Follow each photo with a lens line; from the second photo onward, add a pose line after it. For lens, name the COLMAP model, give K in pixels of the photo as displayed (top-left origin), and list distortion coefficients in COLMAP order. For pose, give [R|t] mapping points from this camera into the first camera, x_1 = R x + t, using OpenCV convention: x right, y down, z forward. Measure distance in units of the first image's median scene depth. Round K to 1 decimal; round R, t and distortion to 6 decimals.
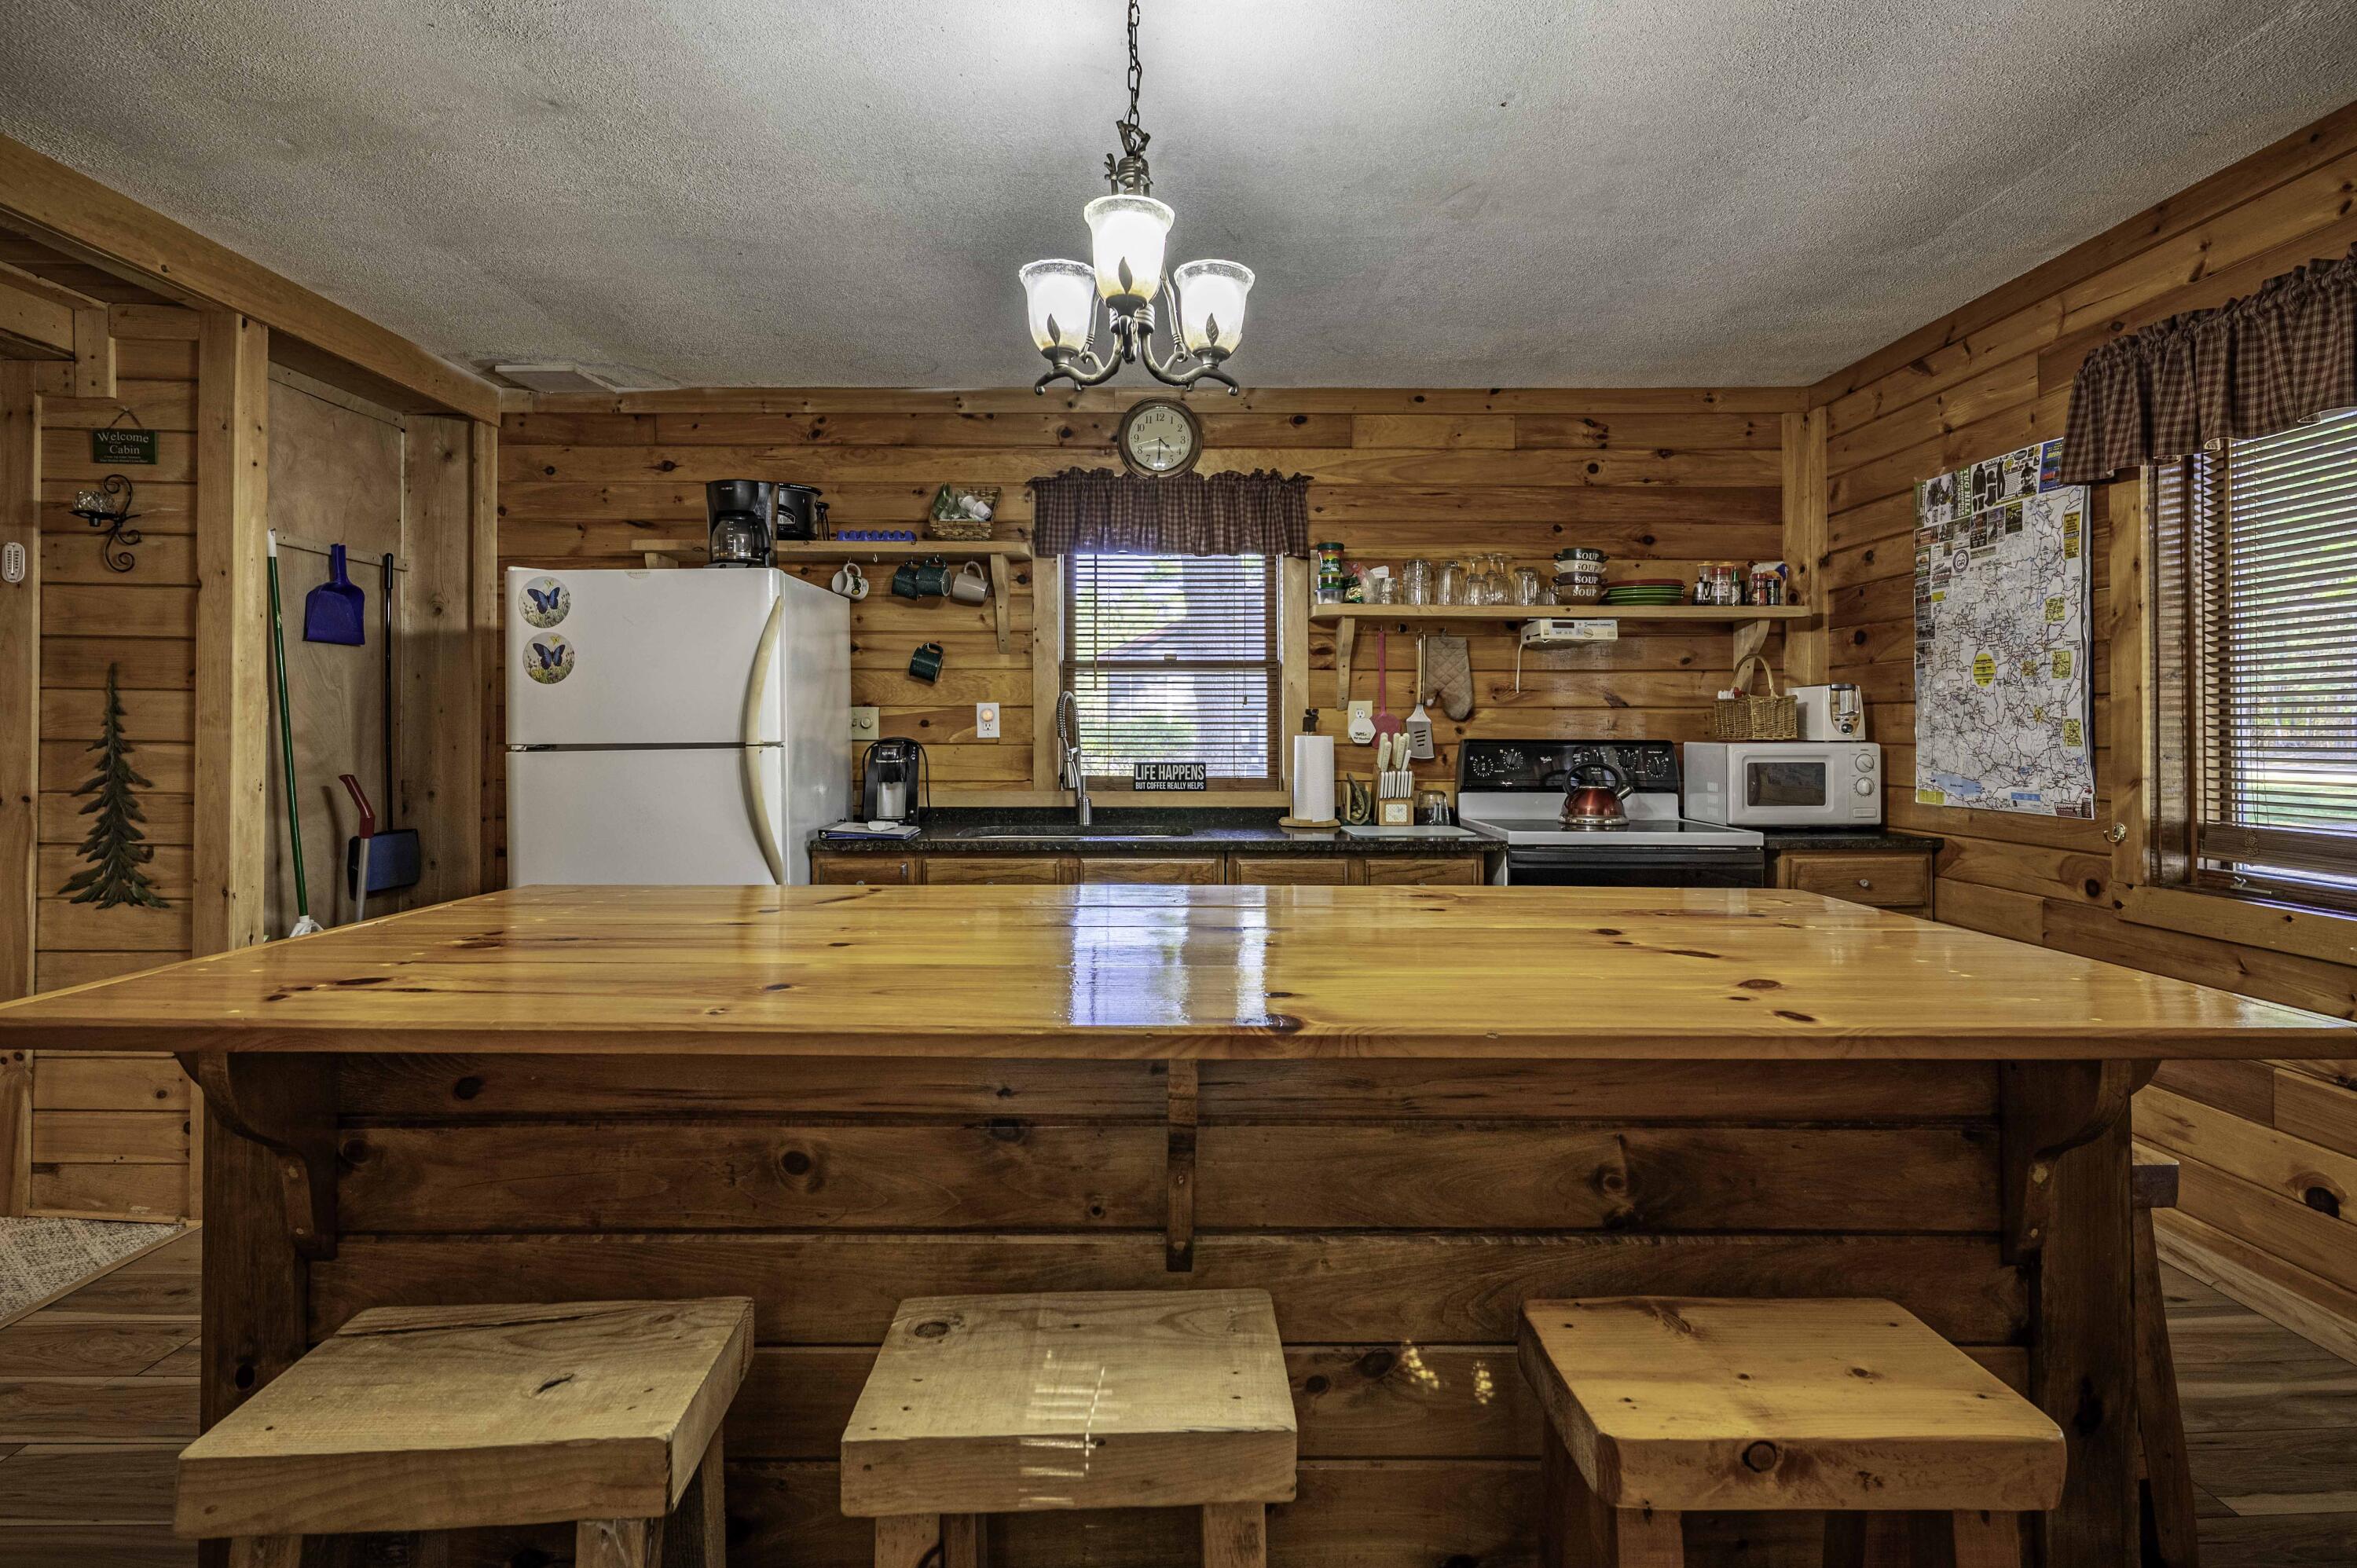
lens RADIAL K [[1161.5, 0, 1144.4], [0, 1161.5, 724.2], [0, 0, 1]] dist [0.005704, 0.001861]
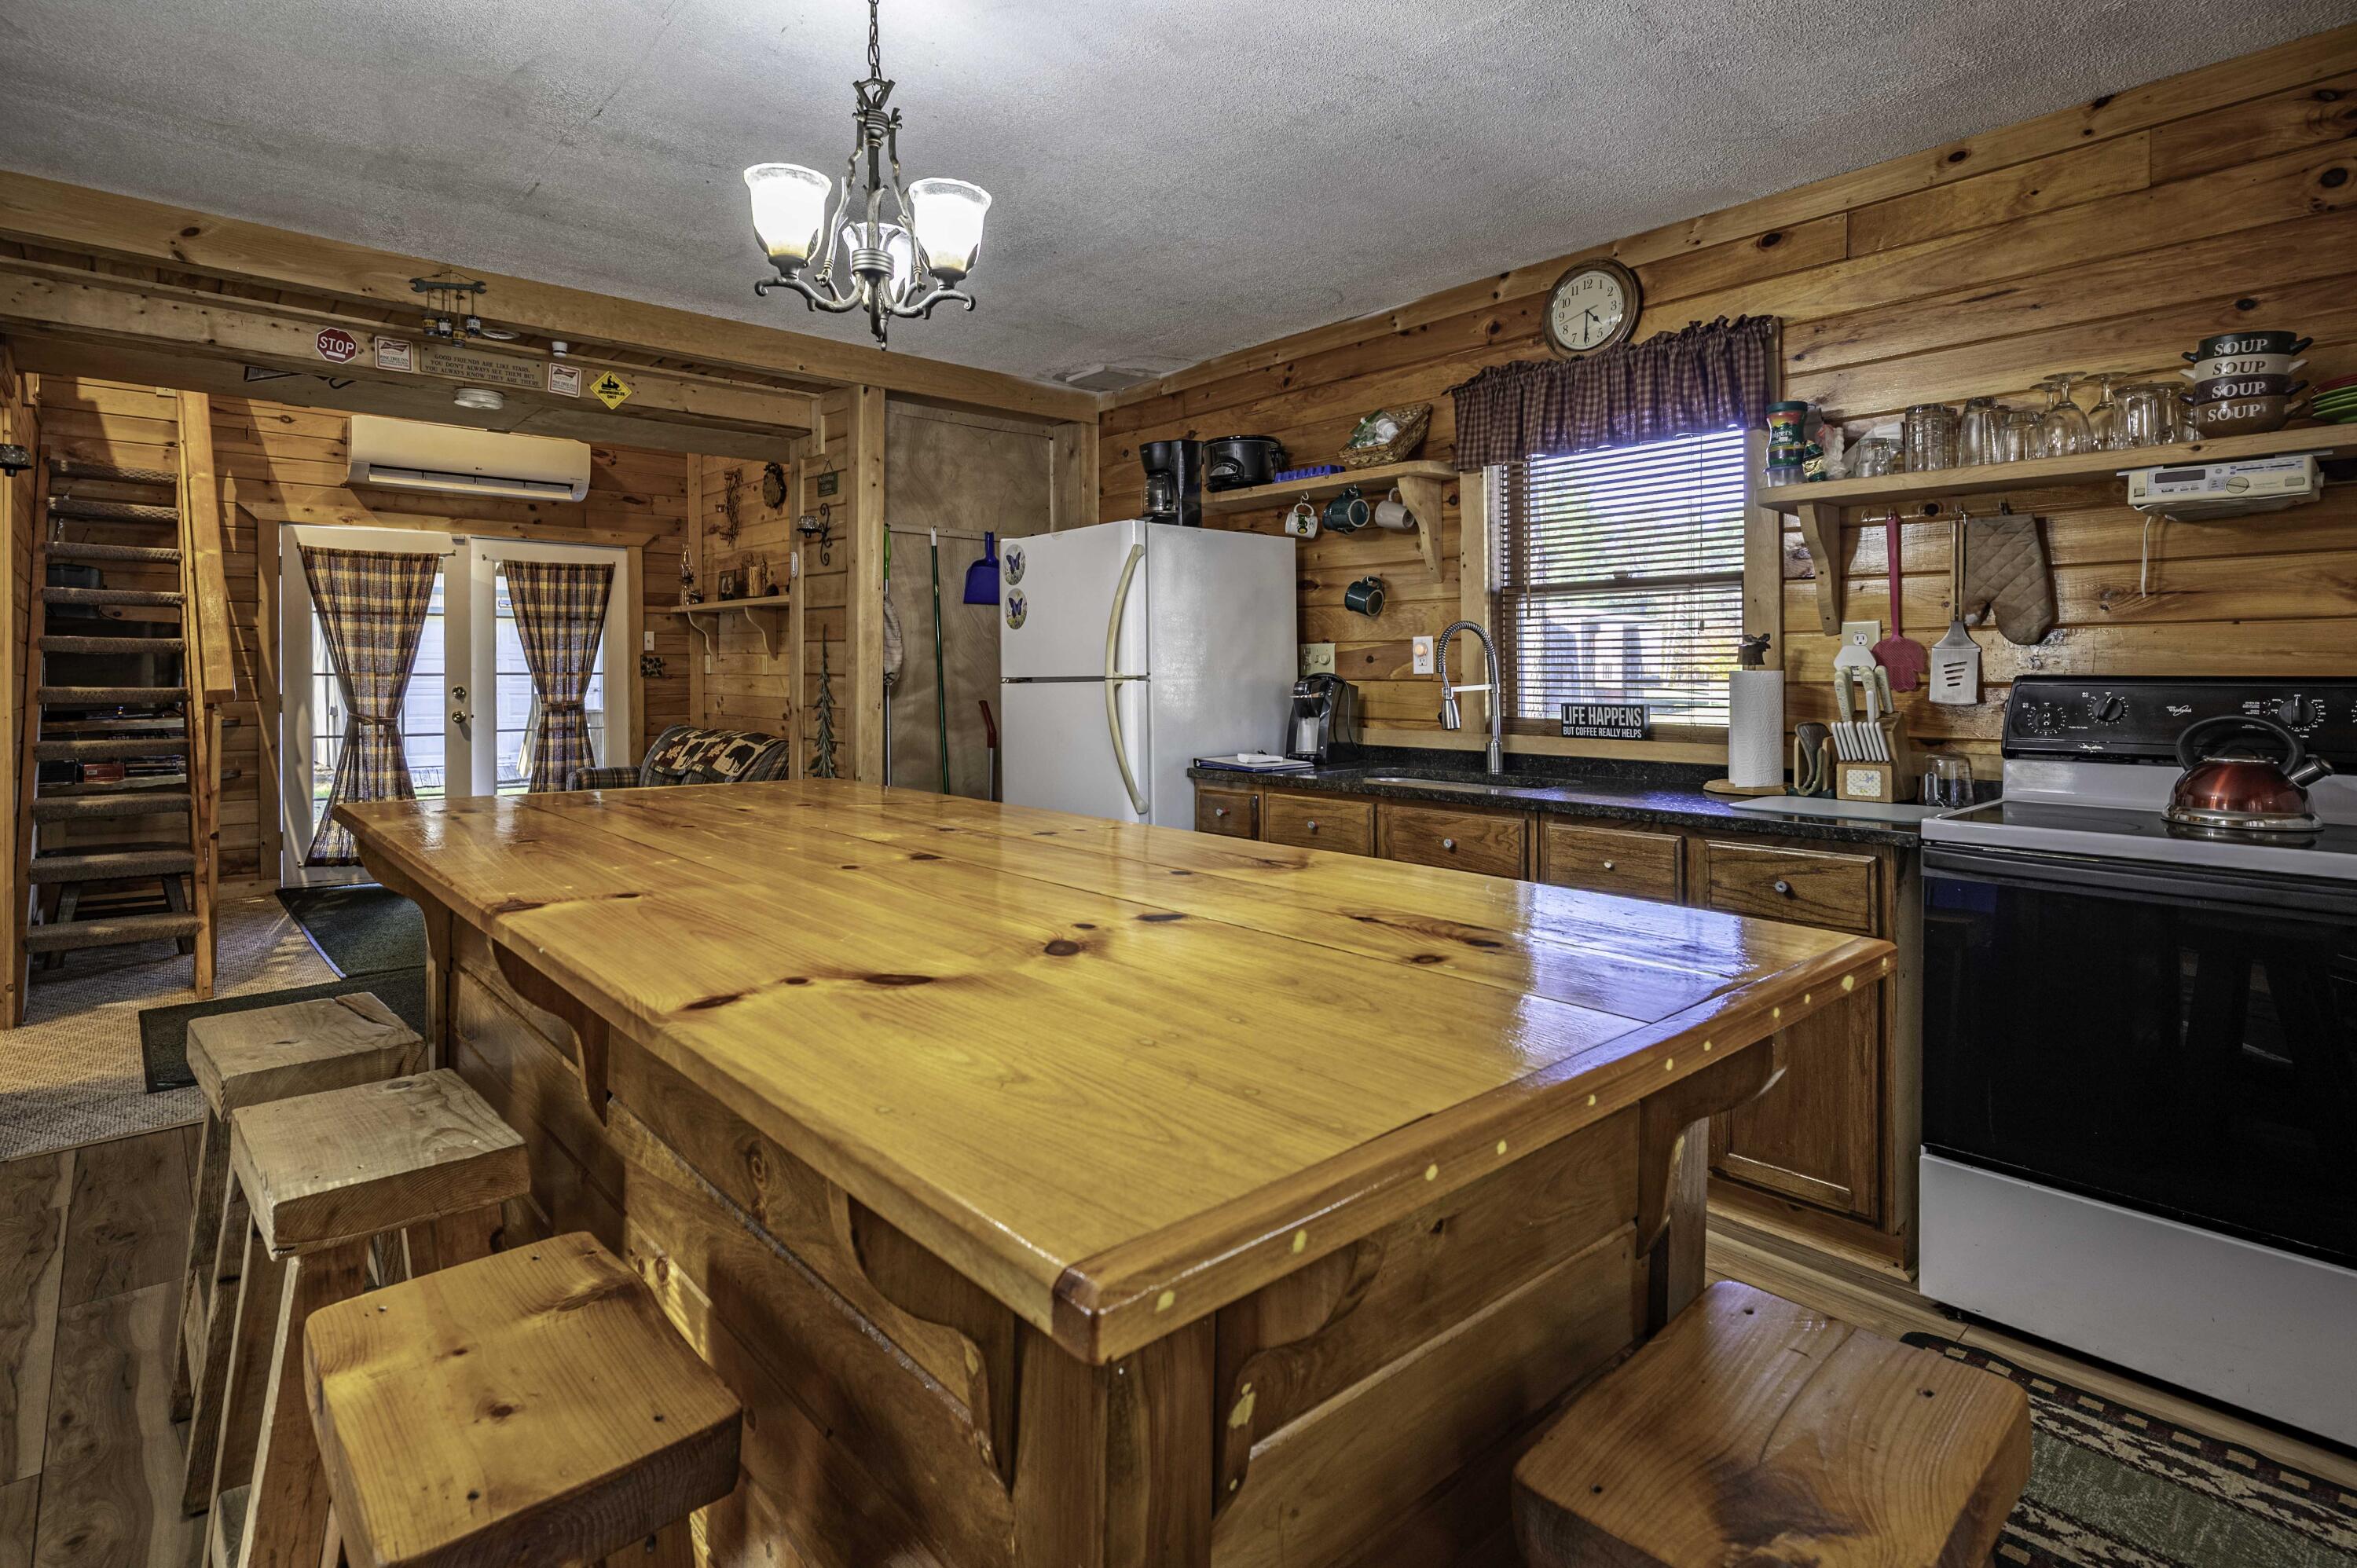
lens RADIAL K [[1161.5, 0, 1139.5], [0, 1161.5, 672.4], [0, 0, 1]] dist [0.005704, 0.001861]
pose [[0.665154, -0.001328, -0.746705, 0.499171], [0.003841, 0.999991, 0.001643, 0.009803], [0.746696, -0.003961, 0.665154, 0.256060]]
